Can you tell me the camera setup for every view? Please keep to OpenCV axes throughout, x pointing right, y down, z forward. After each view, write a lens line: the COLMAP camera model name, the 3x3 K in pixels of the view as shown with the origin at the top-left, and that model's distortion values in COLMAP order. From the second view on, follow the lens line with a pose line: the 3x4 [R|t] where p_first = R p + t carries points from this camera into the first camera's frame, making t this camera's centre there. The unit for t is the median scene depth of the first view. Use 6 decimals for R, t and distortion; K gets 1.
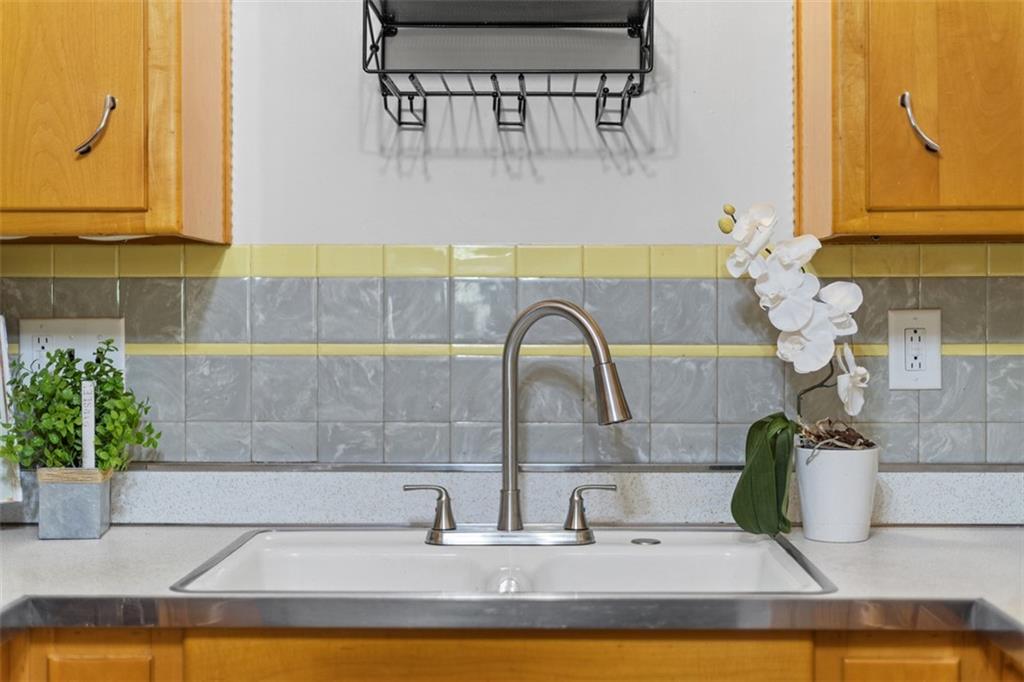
lens RADIAL K [[1492.8, 0, 516.4], [0, 1492.8, 334.3], [0, 0, 1]] dist [0.001890, 0.000000]
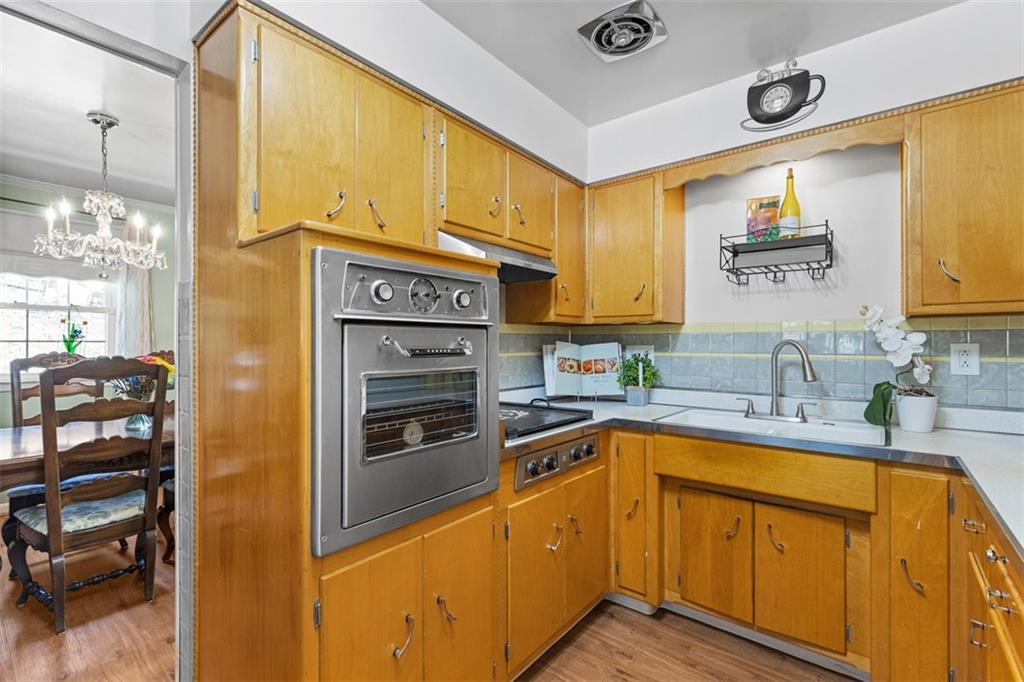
lens RADIAL K [[458.7, 0, 510.6], [0, 458.7, 342.1], [0, 0, 1]] dist [0.004697, -0.000854]
pose [[0.792979, 0.000243, -0.609249, 0.138271], [-0.010537, 0.999856, -0.013316, 0.000201], [0.609157, 0.016979, 0.792868, -0.071455]]
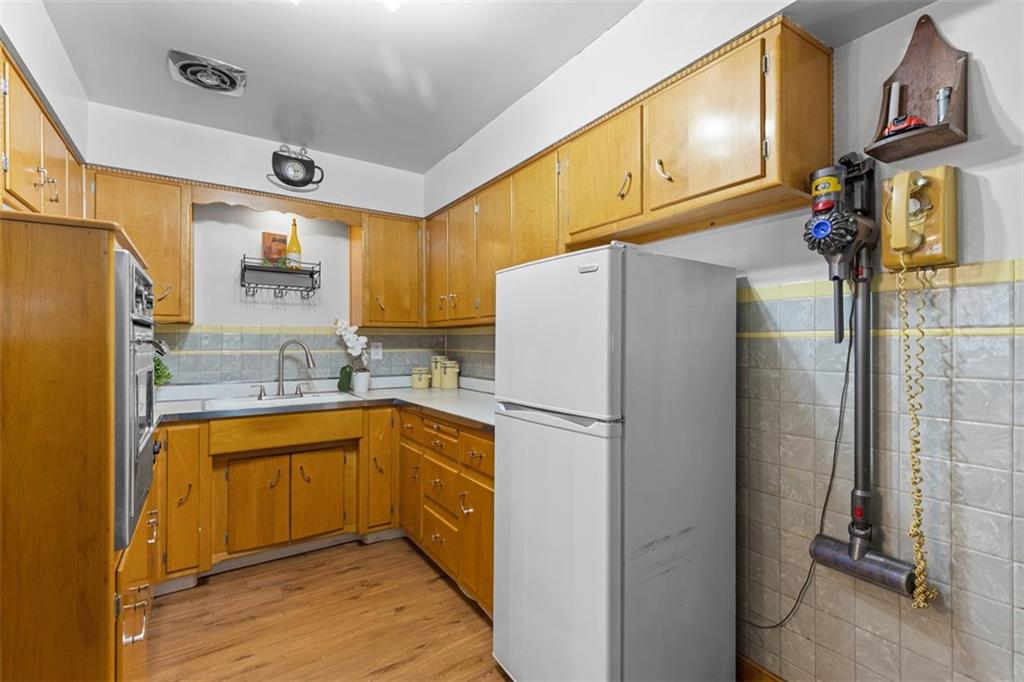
lens RADIAL K [[458.7, 0, 512.3], [0, 458.7, 342.3], [0, 0, 1]] dist [0.004697, -0.000854]
pose [[0.821574, 0.002215, 0.570098, -0.202052], [0.006086, 0.999901, -0.012656, 0.004577], [-0.570070, 0.013867, 0.821479, -0.413626]]
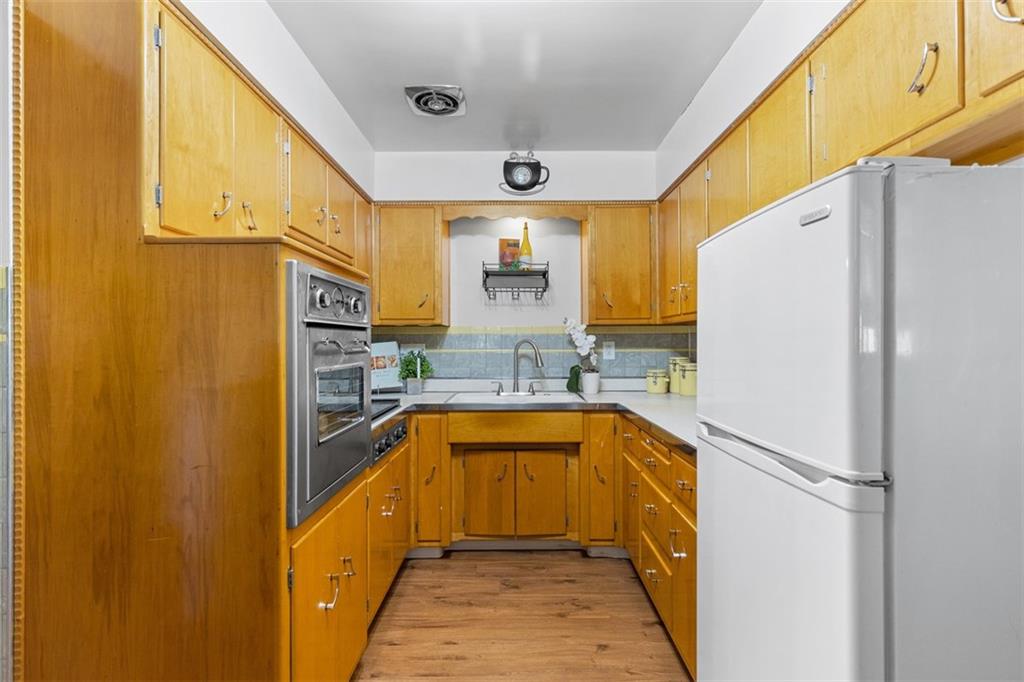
lens RADIAL K [[458.7, 0, 514.7], [0, 458.7, 338.7], [0, 0, 1]] dist [0.004697, -0.000854]
pose [[0.999830, -0.002104, 0.018316, -0.031604], [0.002483, 0.999782, -0.020733, 0.003341], [-0.018269, 0.020775, 0.999617, -0.334825]]
